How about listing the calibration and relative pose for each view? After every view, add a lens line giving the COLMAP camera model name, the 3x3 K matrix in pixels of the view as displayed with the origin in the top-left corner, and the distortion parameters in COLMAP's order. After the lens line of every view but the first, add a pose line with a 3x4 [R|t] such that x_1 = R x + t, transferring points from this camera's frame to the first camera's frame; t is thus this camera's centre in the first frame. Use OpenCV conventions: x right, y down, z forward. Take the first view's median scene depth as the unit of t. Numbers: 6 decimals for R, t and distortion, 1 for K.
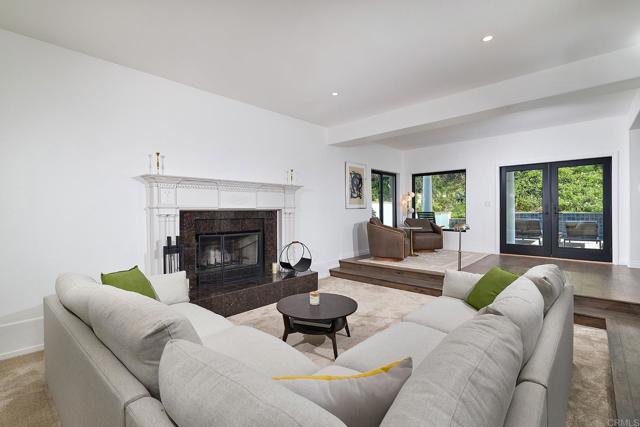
lens RADIAL K [[289.5, 0, 320.4], [0, 289.5, 210.1], [0, 0, 1]] dist [0.002509, 0.000295]
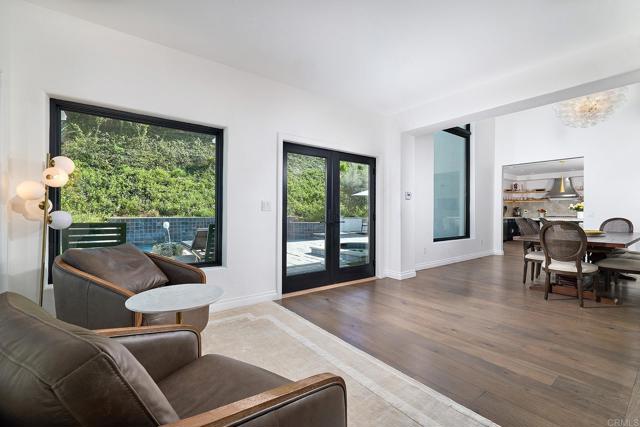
lens RADIAL K [[276.4, 0, 318.0], [0, 276.4, 211.1], [0, 0, 1]] dist [0.000369, 0.000136]
pose [[0.167780, 0.009322, 0.985780, 0.118236], [-0.001309, 0.999957, -0.009233, -0.008970], [-0.985824, 0.000258, 0.167785, 0.928487]]
